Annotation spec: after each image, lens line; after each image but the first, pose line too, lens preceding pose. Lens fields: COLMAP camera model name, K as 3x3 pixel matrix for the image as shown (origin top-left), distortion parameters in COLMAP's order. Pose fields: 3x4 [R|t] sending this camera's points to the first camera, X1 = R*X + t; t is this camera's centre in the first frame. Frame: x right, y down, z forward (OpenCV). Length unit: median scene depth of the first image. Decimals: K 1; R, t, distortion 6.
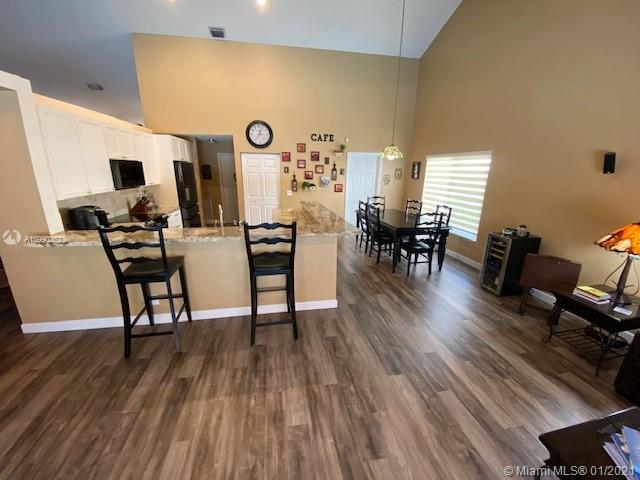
lens RADIAL K [[260.4, 0, 321.8], [0, 260.4, 241.4], [0, 0, 1]] dist [0.022583, -0.022450]
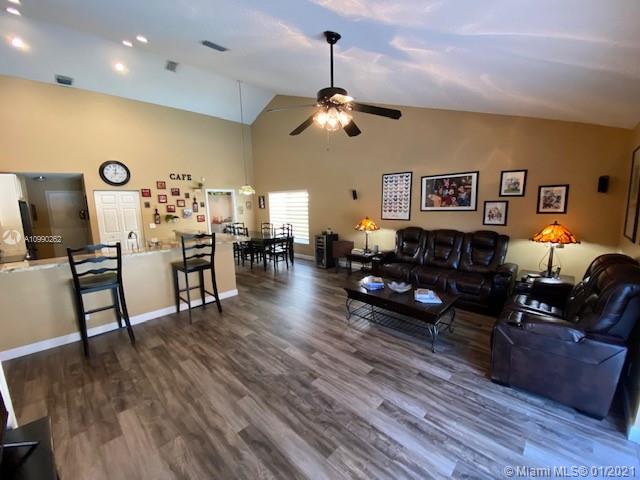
lens RADIAL K [[260.4, 0, 321.8], [0, 260.4, 241.4], [0, 0, 1]] dist [0.022583, -0.022450]
pose [[0.814612, -0.115555, 0.568378, -0.206585], [0.183803, 0.980877, -0.064012, 0.084792], [-0.550112, 0.156614, 0.820274, -0.291878]]
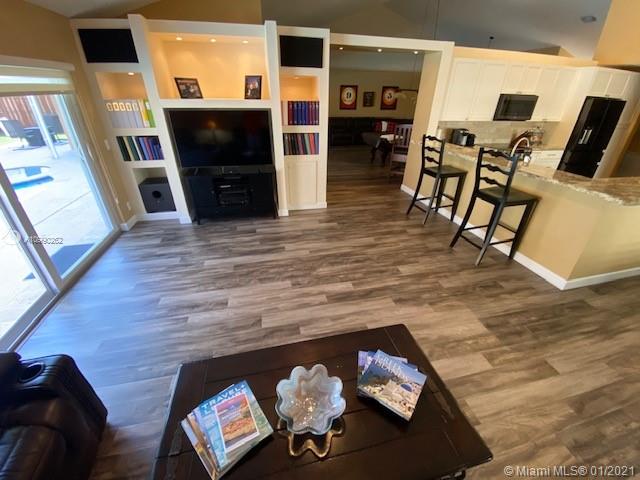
lens RADIAL K [[260.4, 0, 321.8], [0, 260.4, 241.4], [0, 0, 1]] dist [0.022583, -0.022450]
pose [[0.039622, 0.474022, -0.879621, 0.398630], [-0.280589, 0.850170, 0.445512, -0.014147], [0.959010, 0.229160, 0.166690, 0.070139]]
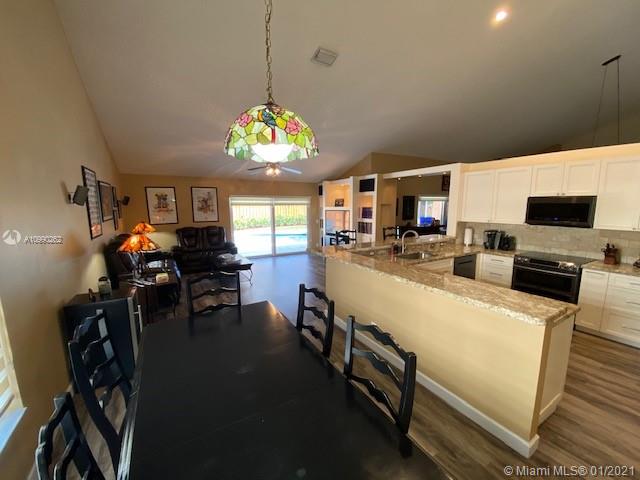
lens RADIAL K [[260.4, 0, 321.8], [0, 260.4, 241.4], [0, 0, 1]] dist [0.022583, -0.022450]
pose [[-0.946552, 0.037815, -0.320326, 0.253594], [-0.091184, 0.921223, 0.378198, -0.307434], [0.309393, 0.387193, -0.868538, 1.133620]]
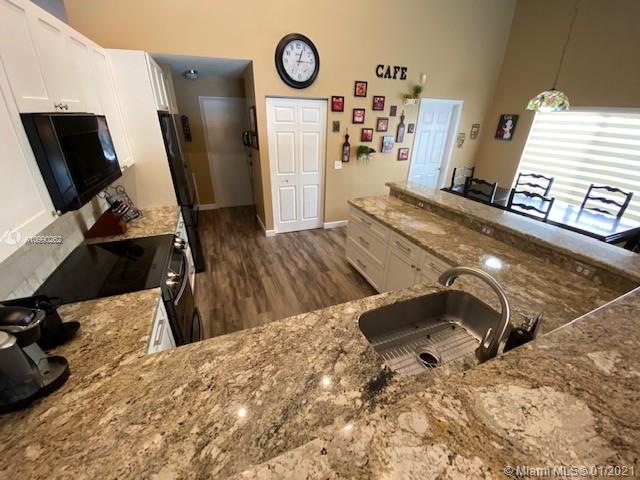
lens RADIAL K [[260.4, 0, 321.8], [0, 260.4, 241.4], [0, 0, 1]] dist [0.022583, -0.022450]
pose [[0.978208, -0.084283, 0.189748, -0.356070], [0.050294, 0.982871, 0.177299, -0.133907], [-0.201442, -0.163892, 0.965692, 0.410056]]
